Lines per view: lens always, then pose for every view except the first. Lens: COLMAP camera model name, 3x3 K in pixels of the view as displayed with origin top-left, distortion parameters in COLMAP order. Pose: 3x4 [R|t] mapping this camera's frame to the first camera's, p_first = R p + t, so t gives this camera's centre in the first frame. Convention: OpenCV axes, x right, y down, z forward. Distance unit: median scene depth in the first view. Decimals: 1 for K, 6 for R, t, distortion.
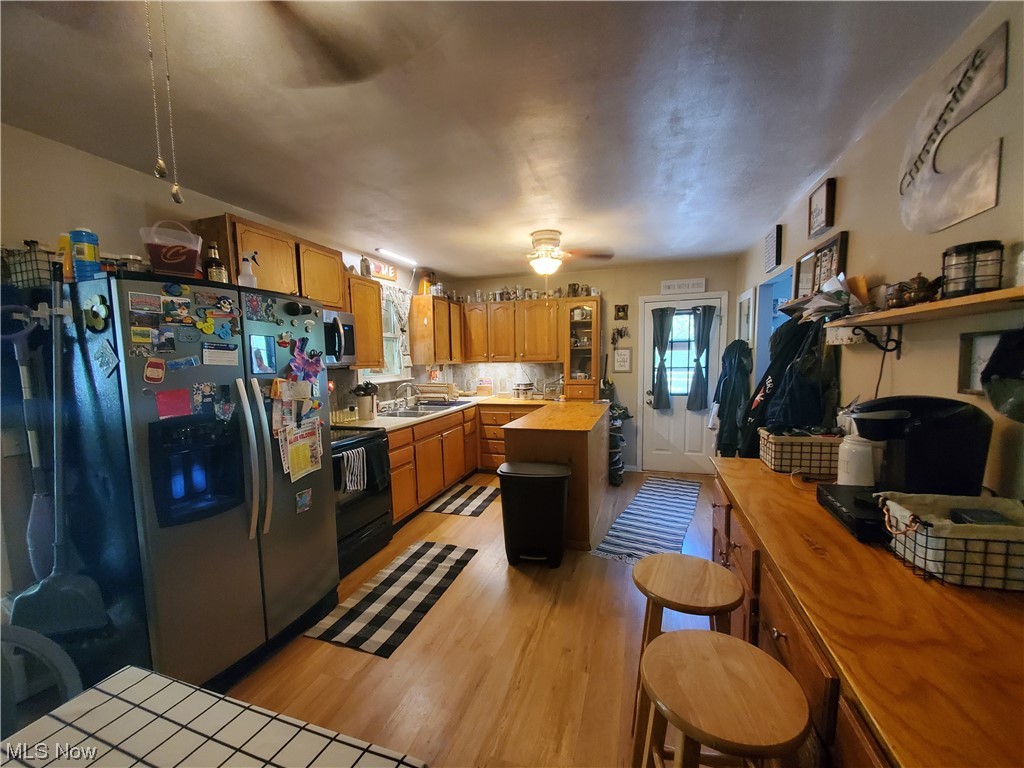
lens RADIAL K [[404.0, 0, 513.3], [0, 404.0, 399.7], [0, 0, 1]] dist [0.003187, -0.003536]
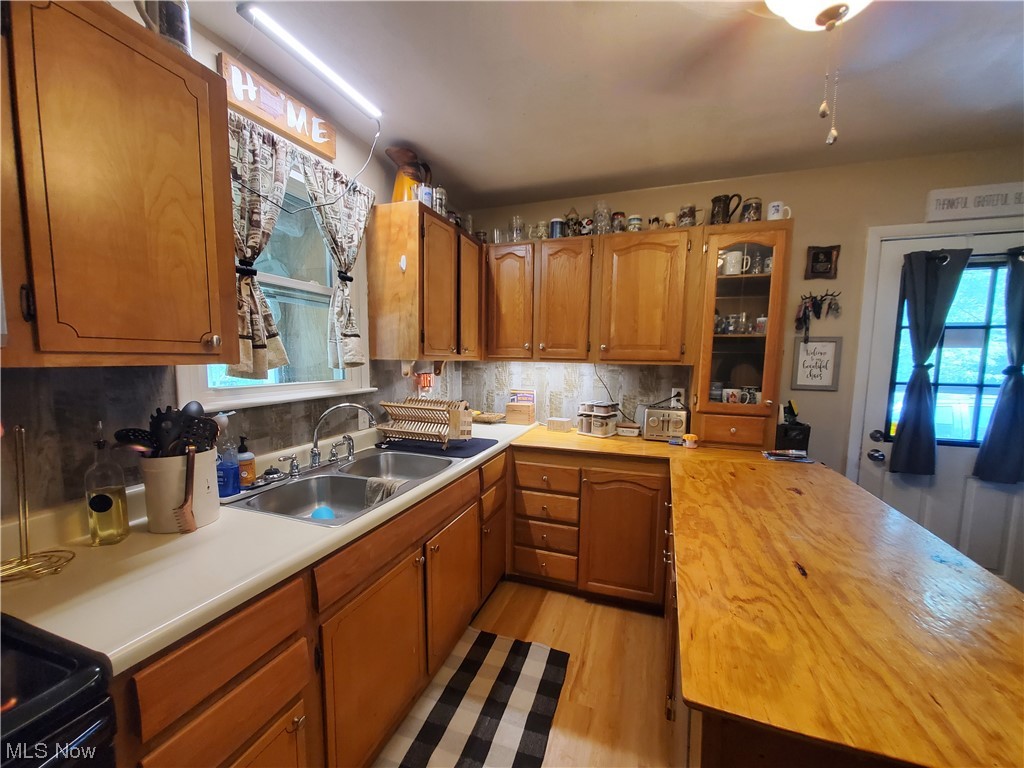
lens RADIAL K [[404.0, 0, 513.3], [0, 404.0, 399.7], [0, 0, 1]] dist [0.003187, -0.003536]
pose [[0.998953, 0.033946, -0.030668, -0.075740], [-0.034006, 0.999421, -0.001442, -0.046250], [0.030601, 0.002484, 0.999529, 0.549574]]
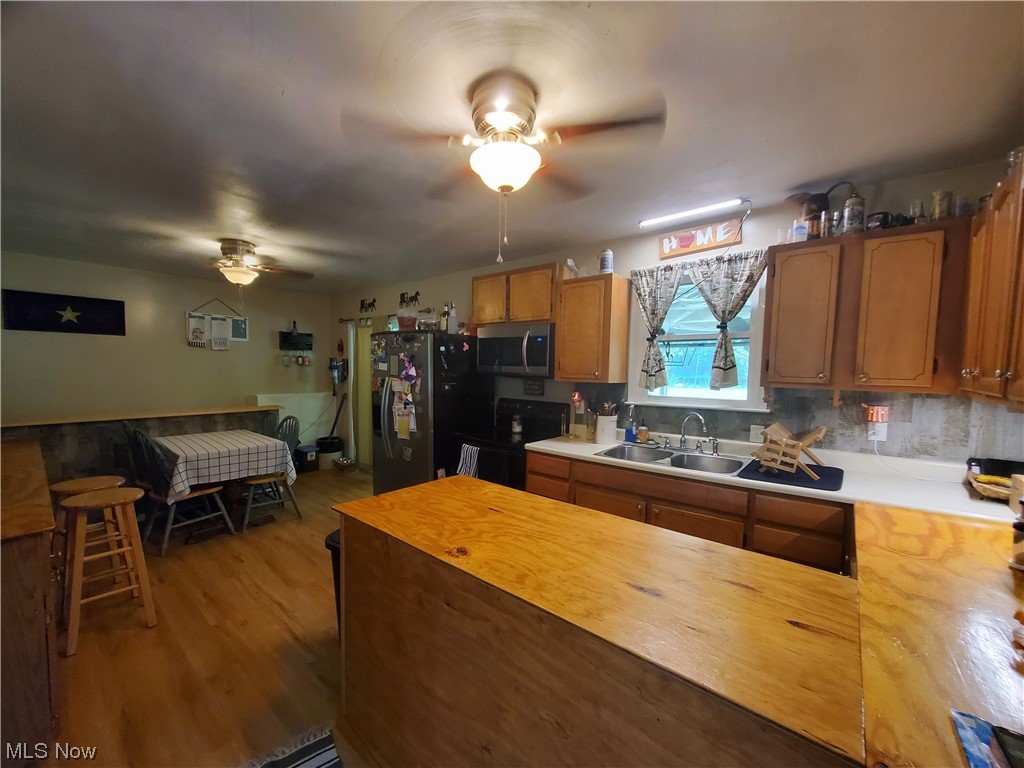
lens RADIAL K [[404.0, 0, 513.3], [0, 404.0, 399.7], [0, 0, 1]] dist [0.003187, -0.003536]
pose [[-0.372771, 0.085178, -0.924006, 0.374153], [-0.103910, 0.985683, 0.132784, -0.104702], [0.922087, 0.145511, -0.358583, 0.886195]]
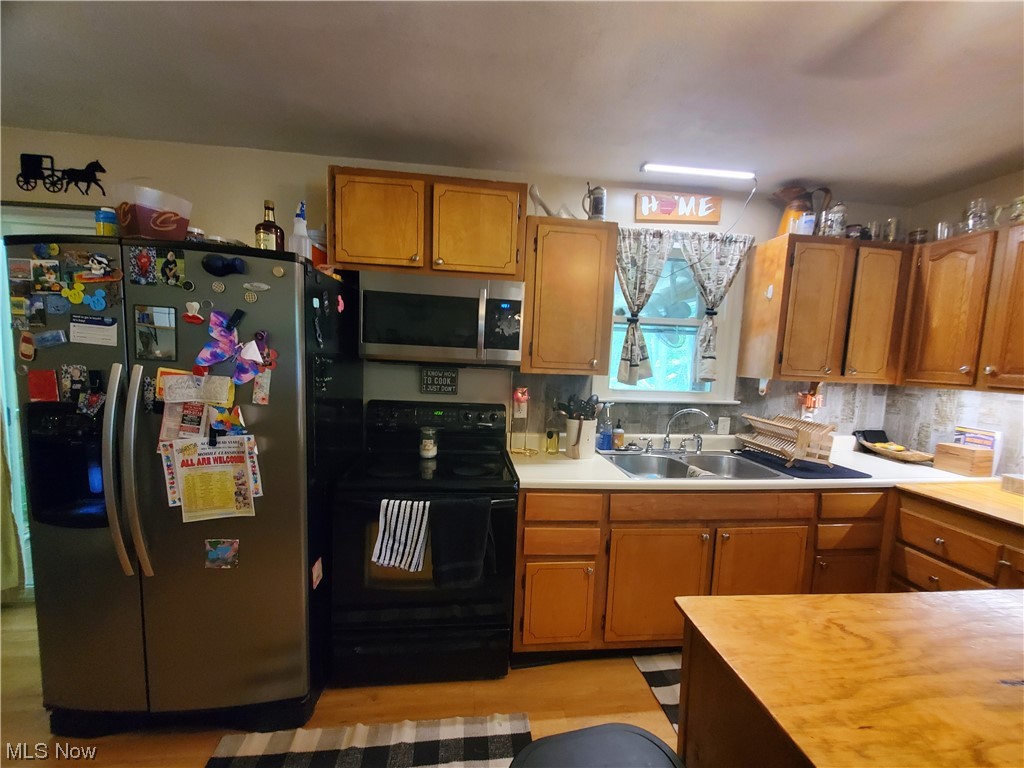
lens RADIAL K [[404.0, 0, 513.3], [0, 404.0, 399.7], [0, 0, 1]] dist [0.003187, -0.003536]
pose [[0.407970, 0.128359, -0.903927, 0.115819], [-0.141879, 0.986953, 0.076115, -0.055755], [0.901904, 0.097196, 0.420859, 0.511173]]
